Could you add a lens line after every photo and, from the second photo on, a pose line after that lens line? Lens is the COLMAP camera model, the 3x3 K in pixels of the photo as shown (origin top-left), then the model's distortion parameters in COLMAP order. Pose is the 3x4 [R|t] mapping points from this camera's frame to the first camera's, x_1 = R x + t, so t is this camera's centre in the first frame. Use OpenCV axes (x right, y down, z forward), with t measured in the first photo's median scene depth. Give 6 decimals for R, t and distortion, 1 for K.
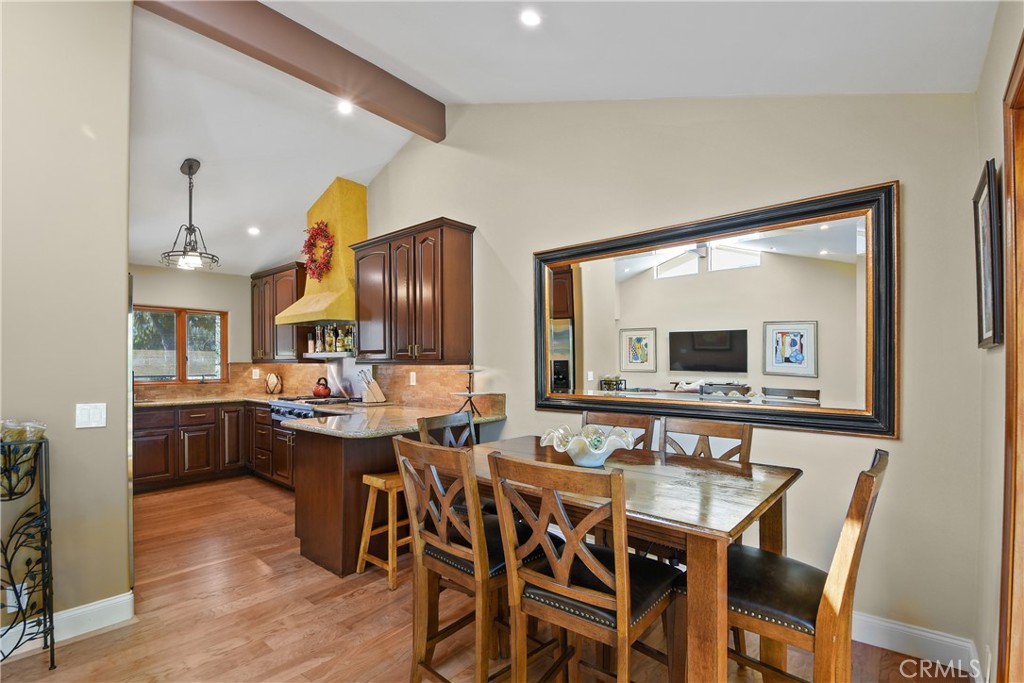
lens RADIAL K [[464.0, 0, 532.5], [0, 464.0, 364.9], [0, 0, 1]] dist [0.001694, -0.013702]
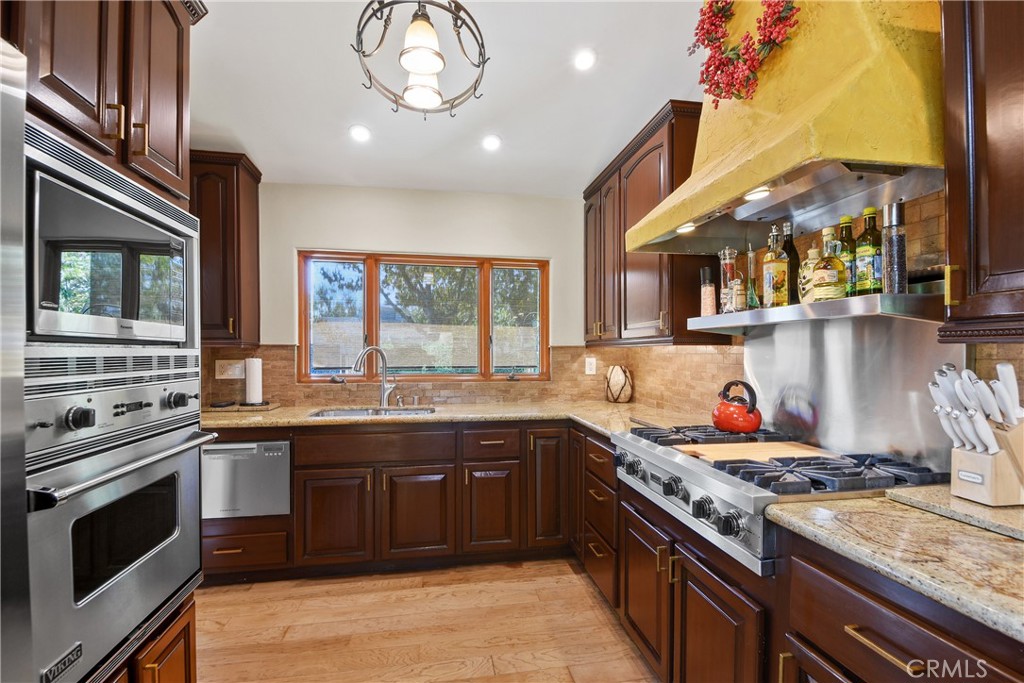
lens RADIAL K [[464.0, 0, 514.5], [0, 464.0, 349.7], [0, 0, 1]] dist [0.001694, -0.013702]
pose [[0.751577, -0.001169, -0.659645, -0.322934], [-0.007373, 0.999921, -0.010172, 0.006597], [0.659605, 0.012509, 0.751509, 0.565244]]
